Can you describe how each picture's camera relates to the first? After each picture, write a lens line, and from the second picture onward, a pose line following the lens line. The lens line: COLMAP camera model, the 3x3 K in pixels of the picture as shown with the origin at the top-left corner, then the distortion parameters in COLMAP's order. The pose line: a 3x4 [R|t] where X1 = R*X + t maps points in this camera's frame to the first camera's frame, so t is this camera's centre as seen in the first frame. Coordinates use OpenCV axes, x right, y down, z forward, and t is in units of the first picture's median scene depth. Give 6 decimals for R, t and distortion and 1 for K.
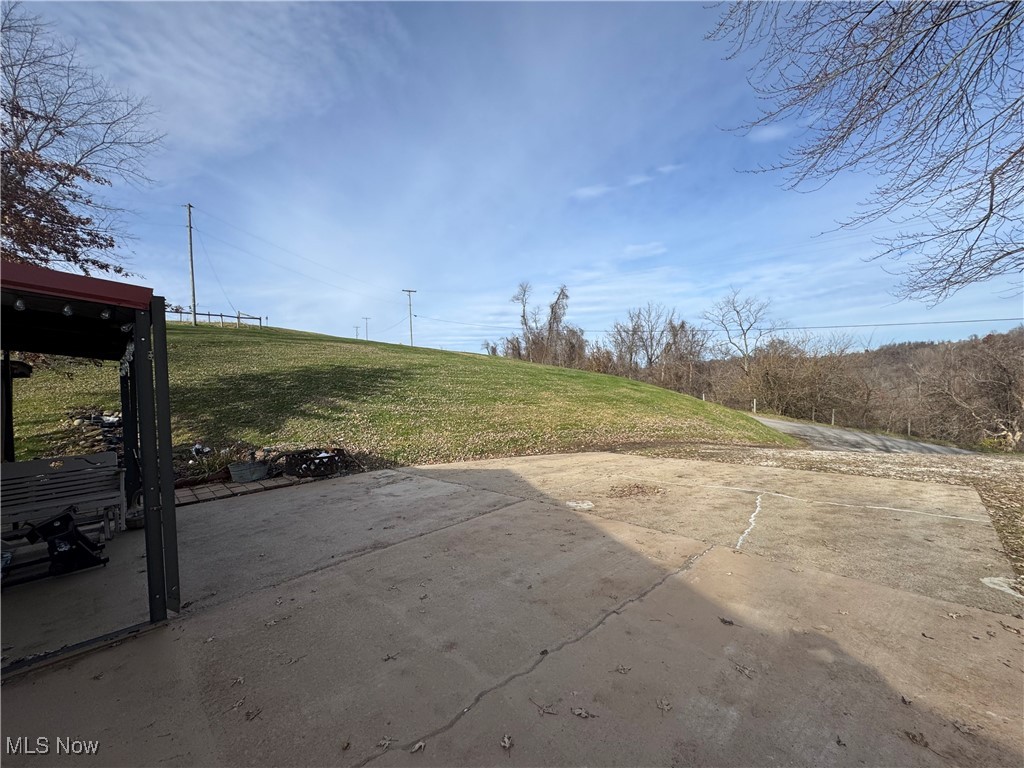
lens RADIAL K [[412.0, 0, 512.0], [0, 412.0, 384.0], [0, 0, 1]] dist [-0.002891, -0.000303]
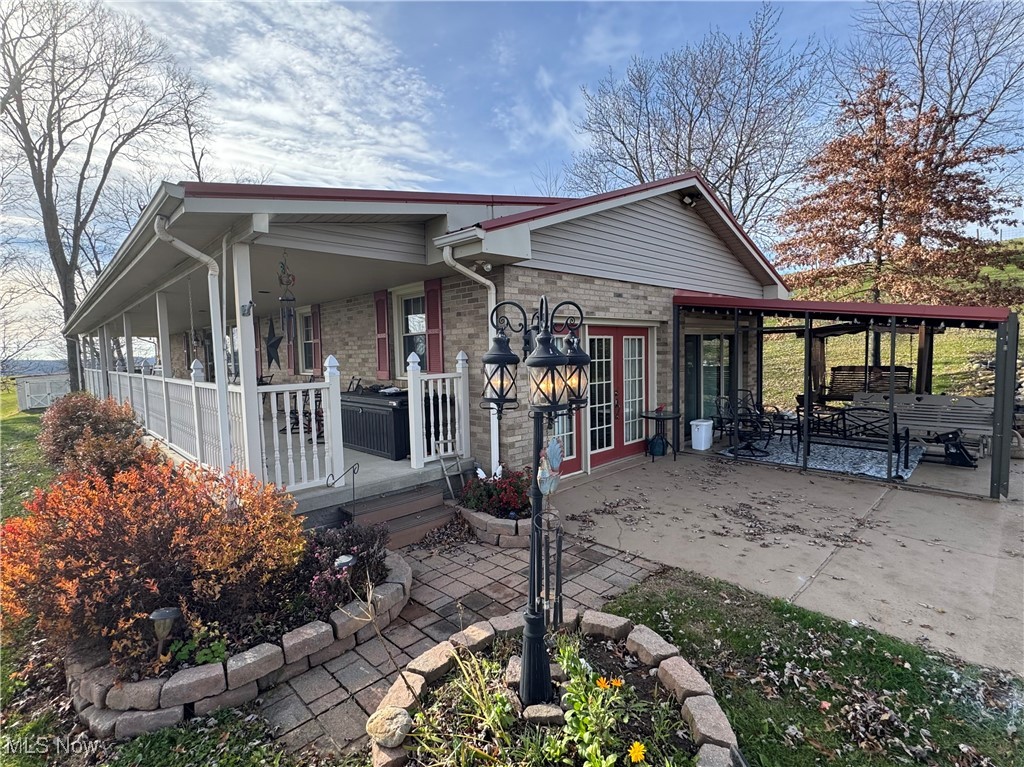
lens RADIAL K [[489.3, 0, 512.0], [0, 489.3, 383.5], [0, 0, 1]] dist [-0.002453, -0.000750]
pose [[-0.013803, 0.126906, -0.991819, 0.865668], [0.027936, 0.991575, 0.126486, -0.174670], [0.999514, -0.025961, -0.017232, -0.751397]]
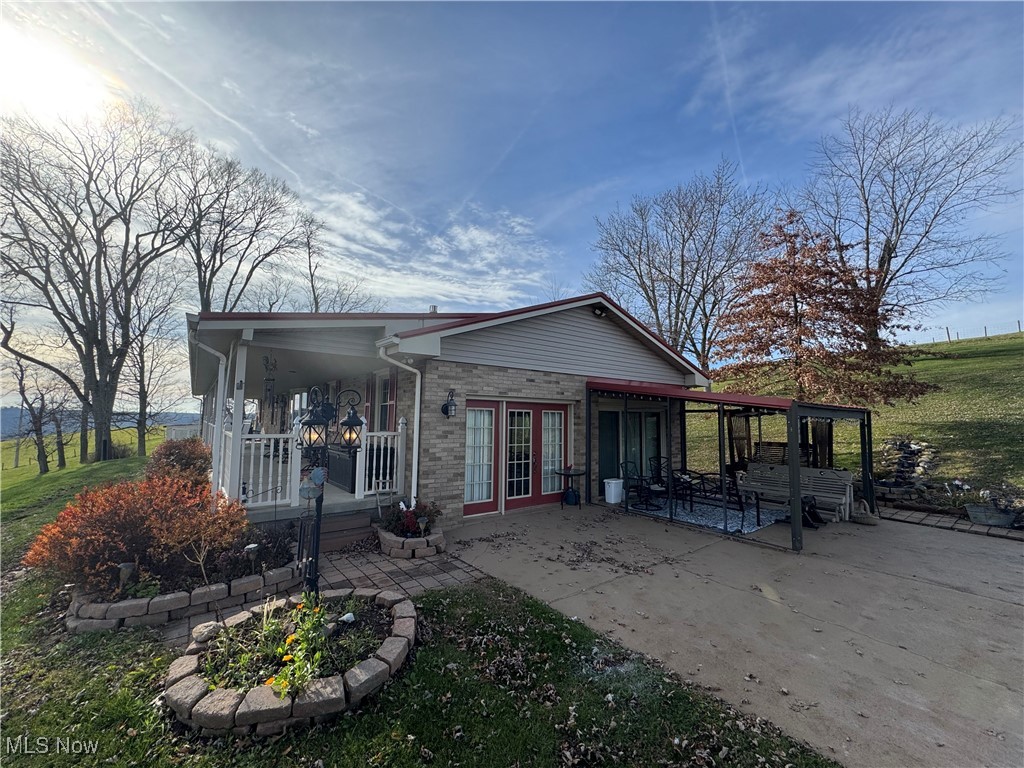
lens RADIAL K [[412.0, 0, 512.0], [0, 412.0, 384.0], [0, 0, 1]] dist [-0.002891, -0.000303]
pose [[-0.125994, -0.026376, -0.991680, 1.120333], [-0.002212, 0.999651, -0.026307, -0.186633], [0.992029, -0.001120, -0.126008, -0.168414]]
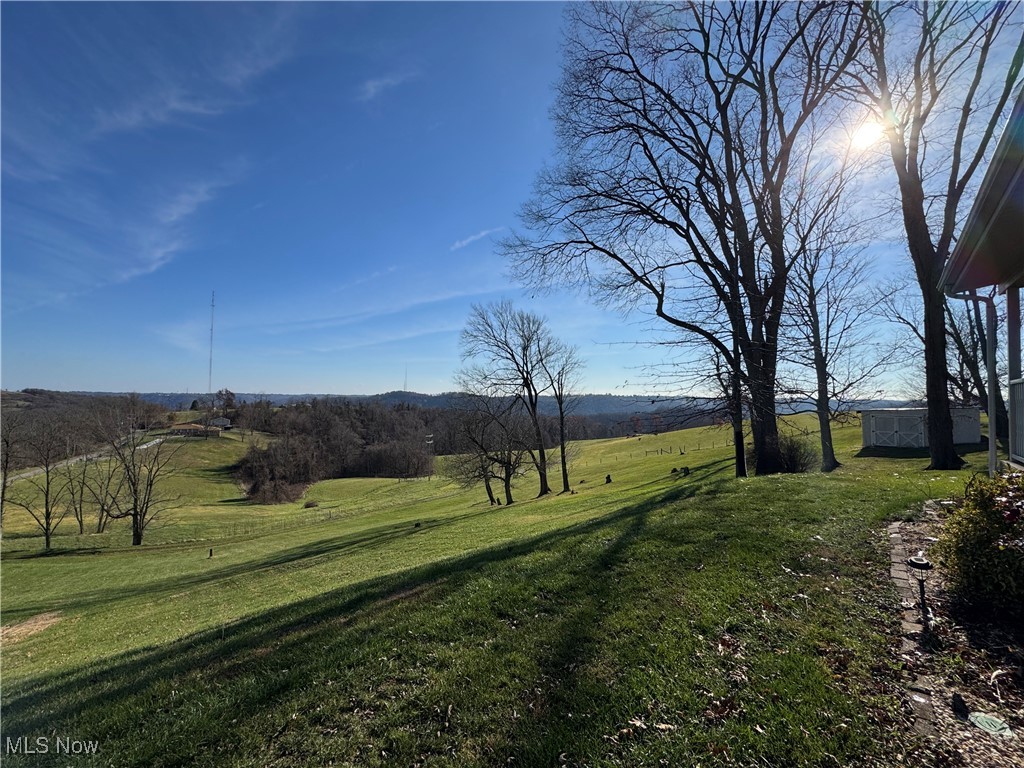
lens RADIAL K [[407.9, 0, 512.0], [0, 407.9, 384.0], [0, 0, 1]] dist [-0.001730, 0.000100]
pose [[-0.997972, 0.049828, -0.039600, -2.891826], [0.051255, 0.998041, -0.035883, 0.201720], [0.037734, -0.037840, -0.998571, -4.457700]]
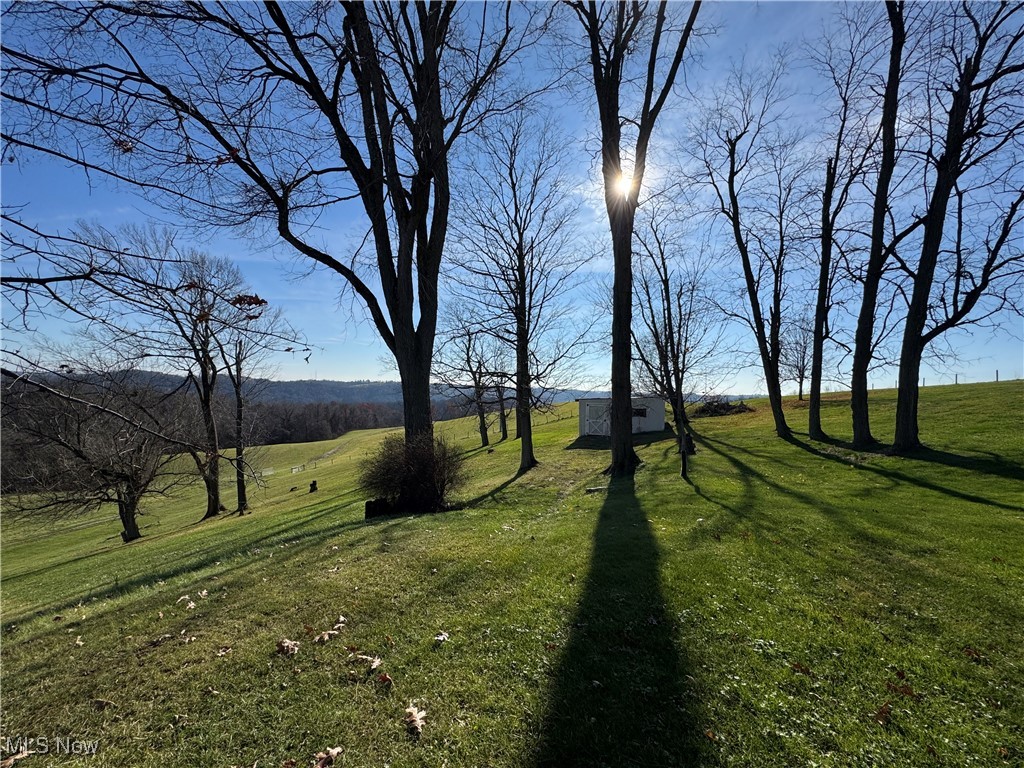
lens RADIAL K [[407.9, 0, 512.0], [0, 407.9, 384.0], [0, 0, 1]] dist [-0.001730, 0.000100]
pose [[-0.870804, 0.024625, -0.491013, -5.783240], [0.021463, 0.999697, 0.012071, 0.429717], [0.491161, -0.000027, -0.871069, -6.547279]]
